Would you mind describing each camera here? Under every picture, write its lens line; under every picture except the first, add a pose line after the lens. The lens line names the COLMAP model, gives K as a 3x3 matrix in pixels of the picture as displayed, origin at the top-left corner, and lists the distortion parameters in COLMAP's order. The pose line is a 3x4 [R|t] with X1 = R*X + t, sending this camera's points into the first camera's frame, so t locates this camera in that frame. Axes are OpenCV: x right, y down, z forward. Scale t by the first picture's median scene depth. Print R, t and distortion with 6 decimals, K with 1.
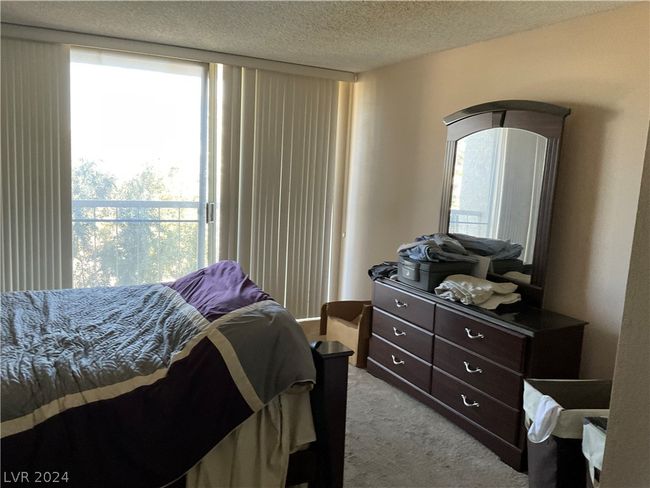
lens RADIAL K [[533.1, 0, 323.6], [0, 533.1, 243.3], [0, 0, 1]] dist [0.072714, -0.149414]
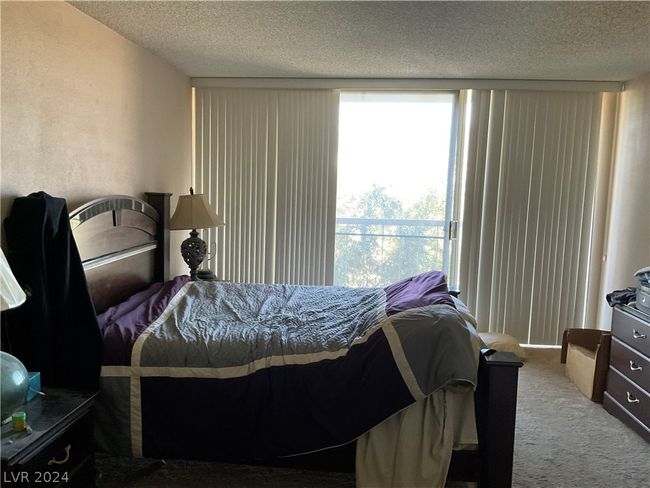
lens RADIAL K [[533.1, 0, 323.6], [0, 533.1, 243.3], [0, 0, 1]] dist [0.072714, -0.149414]
pose [[0.852180, 0.035545, -0.522039, 0.201450], [-0.059103, 0.997844, -0.028538, 0.023056], [0.519899, 0.055173, 0.852444, -0.050037]]
